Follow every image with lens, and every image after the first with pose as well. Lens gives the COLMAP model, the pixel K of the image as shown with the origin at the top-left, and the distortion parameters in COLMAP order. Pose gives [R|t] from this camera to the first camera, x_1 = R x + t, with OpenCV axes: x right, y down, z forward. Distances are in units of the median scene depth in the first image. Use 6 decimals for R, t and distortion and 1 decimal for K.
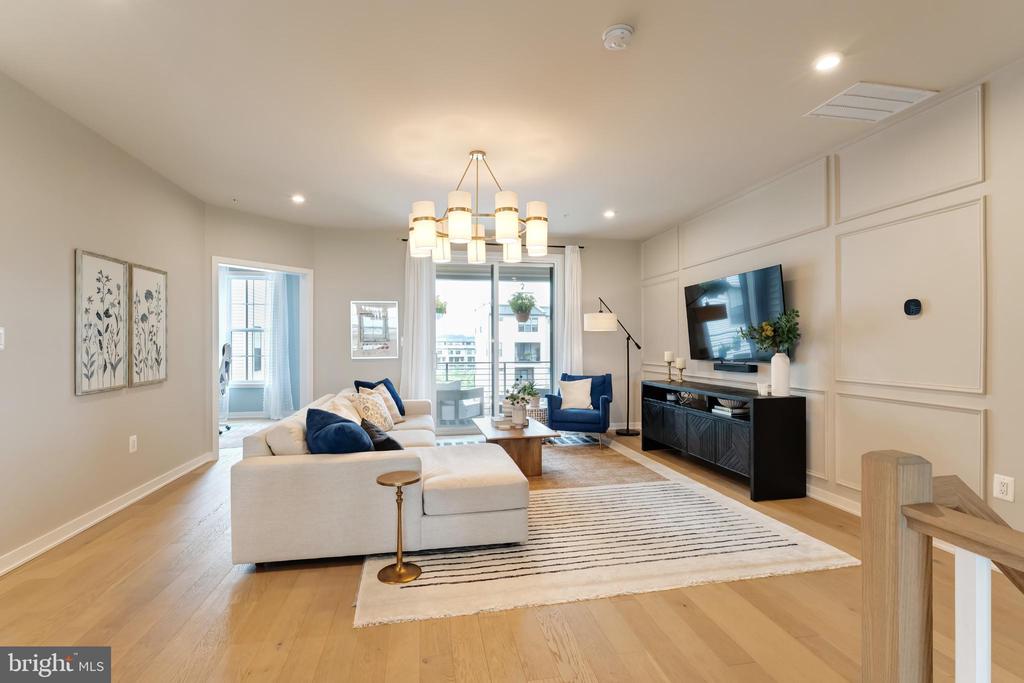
lens RADIAL K [[467.4, 0, 511.9], [0, 467.4, 349.7], [0, 0, 1]] dist [-0.004212, -0.000150]
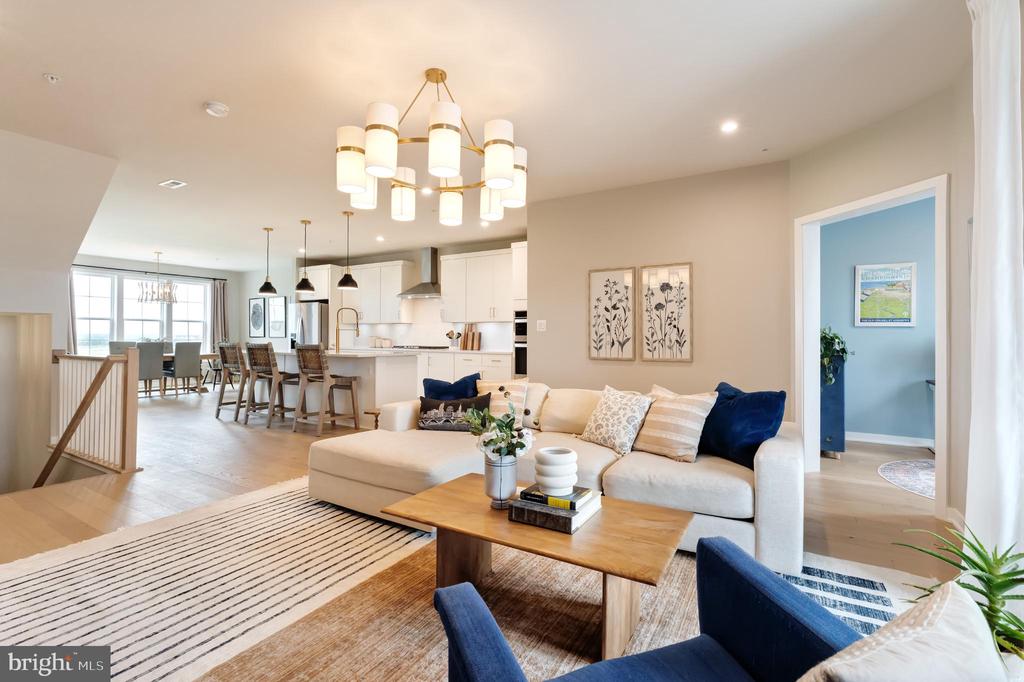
lens RADIAL K [[467.4, 0, 501.6], [0, 467.4, 333.0], [0, 0, 1]] dist [-0.004212, -0.000150]
pose [[-0.687803, -0.004512, -0.725883, 0.372381], [-0.012307, 0.999909, 0.005446, 0.000033], [0.725793, 0.012679, -0.687796, 1.472183]]
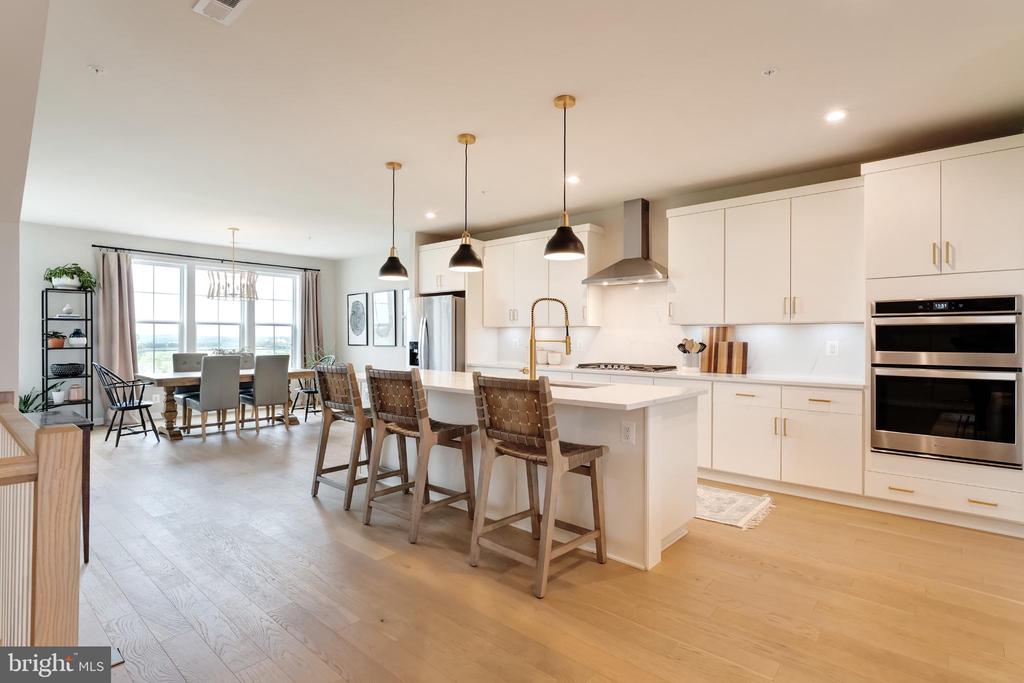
lens RADIAL K [[503.8, 0, 506.2], [0, 503.8, 338.3], [0, 0, 1]] dist [-0.000868, 0.000306]
pose [[-0.799355, 0.001253, -0.600857, 0.168373], [-0.009177, 0.999856, 0.014294, -0.012360], [0.600788, 0.016940, -0.799229, 0.657428]]
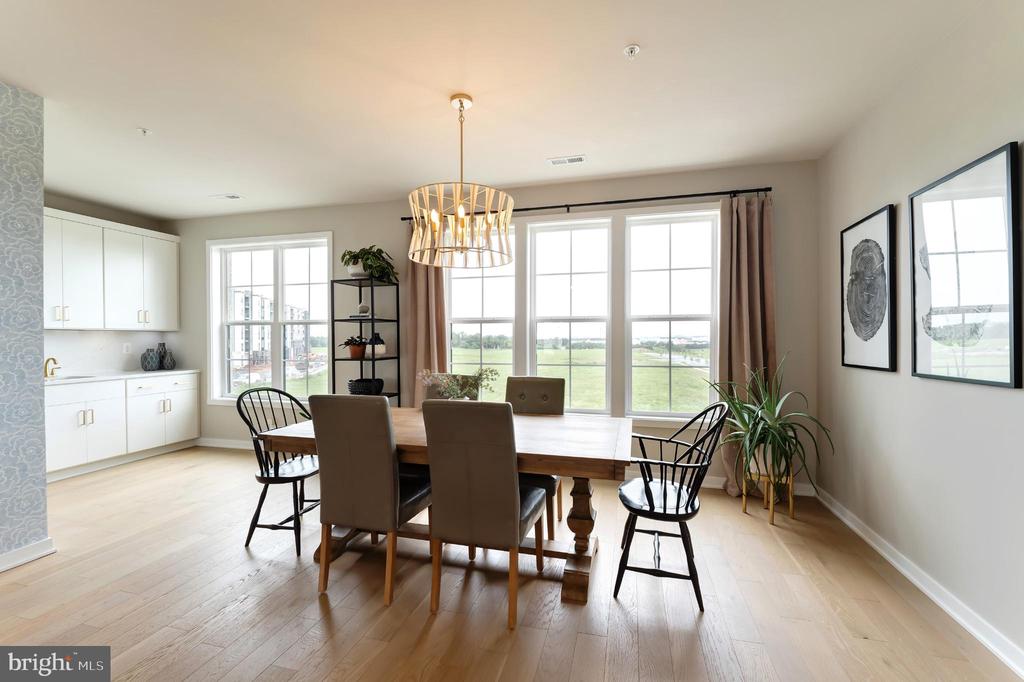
lens RADIAL K [[457.2, 0, 509.4], [0, 457.2, 336.7], [0, 0, 1]] dist [0.007707, 0.000334]
pose [[-0.889081, 0.006036, 0.457711, -0.532312], [0.009691, 0.999937, 0.005637, -0.000038], [-0.457648, 0.009447, -0.889083, -0.746796]]
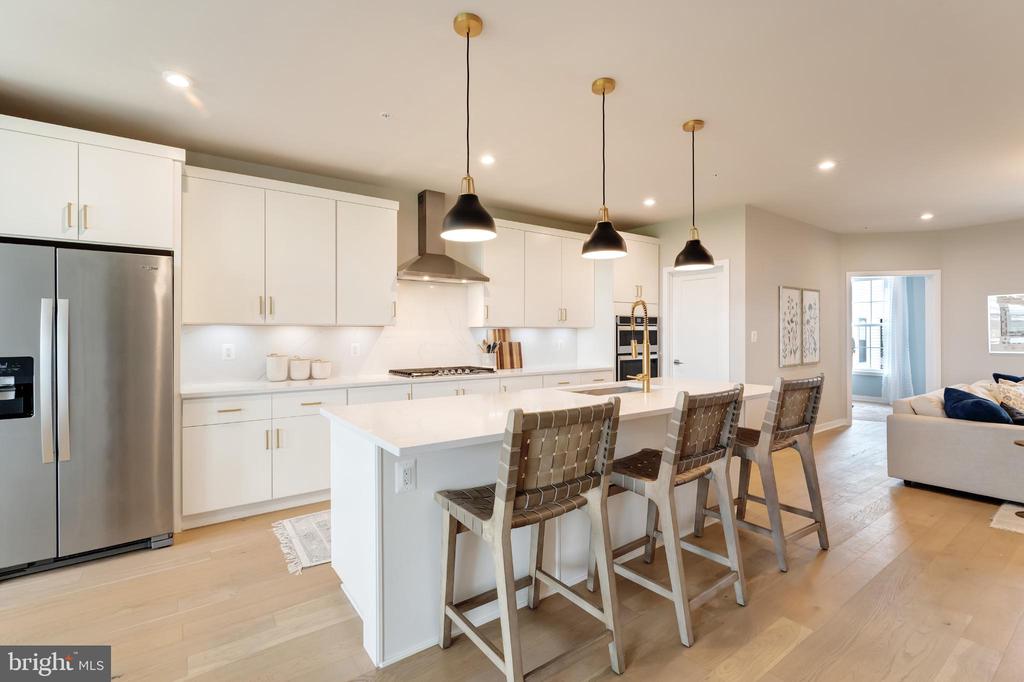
lens RADIAL K [[467.4, 0, 496.3], [0, 467.4, 325.6], [0, 0, 1]] dist [-0.004212, -0.000150]
pose [[0.410341, -0.017716, -0.911760, 0.203613], [-0.011144, 0.999639, -0.024439, -0.005104], [0.911864, 0.020189, 0.409996, -0.574301]]
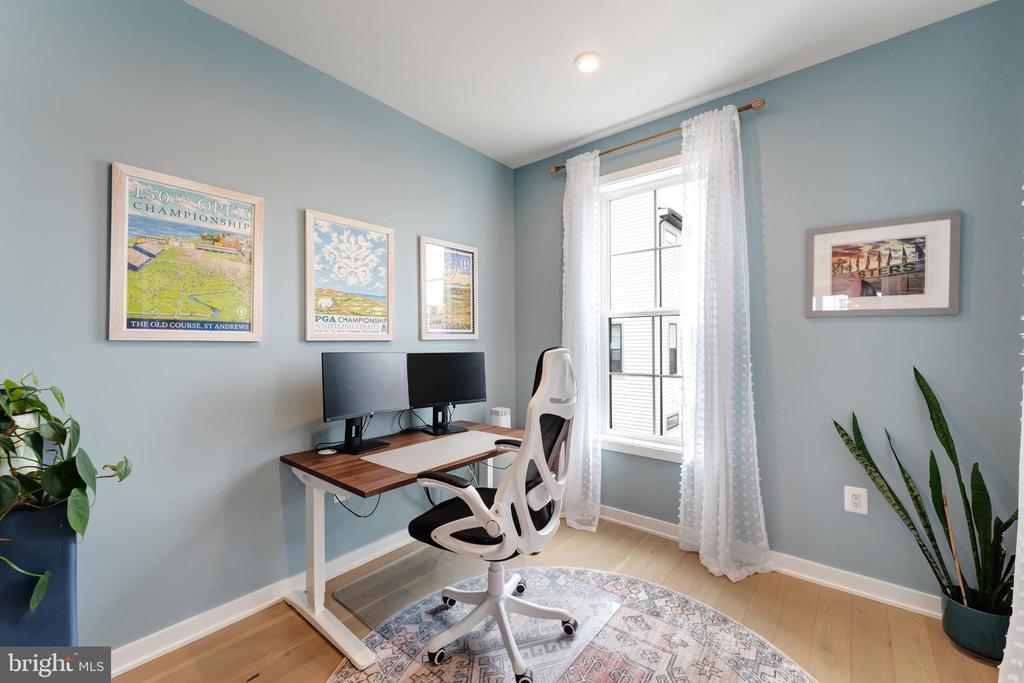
lens RADIAL K [[410.8, 0, 507.0], [0, 410.8, 342.9], [0, 0, 1]] dist [0.000474, -0.000533]
pose [[0.632678, -0.002762, -0.774410, -0.714647], [-0.006525, 0.999939, -0.008897, -0.020110], [0.774388, 0.010682, 0.632621, 1.336748]]
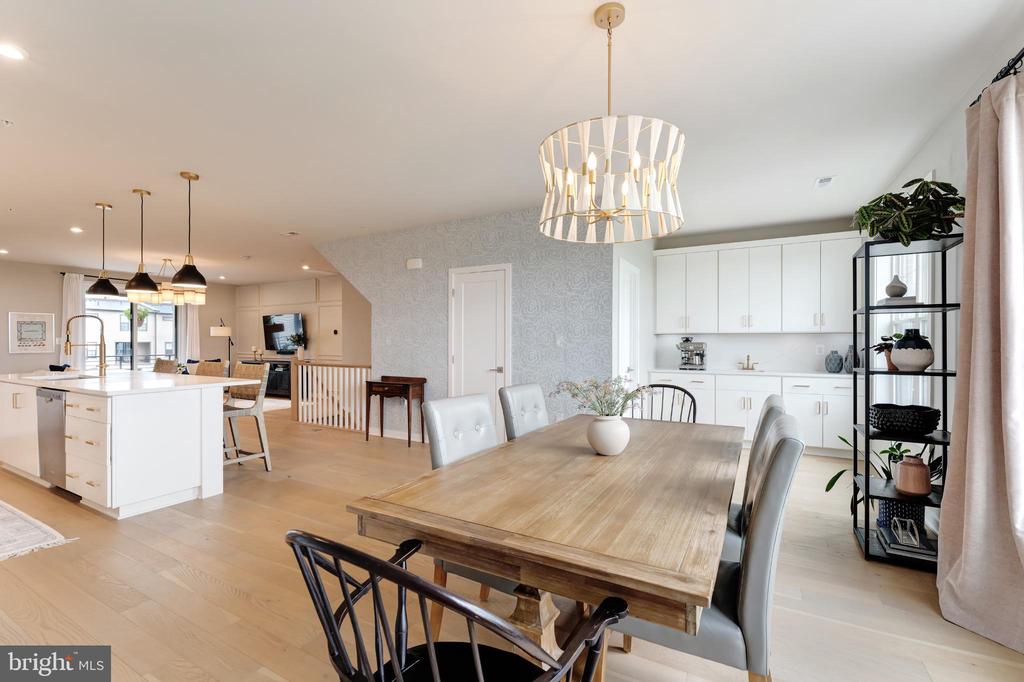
lens RADIAL K [[457.2, 0, 506.5], [0, 457.2, 338.0], [0, 0, 1]] dist [0.007707, 0.000334]
pose [[0.653369, 0.011491, 0.756952, -0.646636], [0.005148, 0.999794, -0.019621, 0.017752], [-0.757022, 0.016717, 0.653176, -1.626741]]
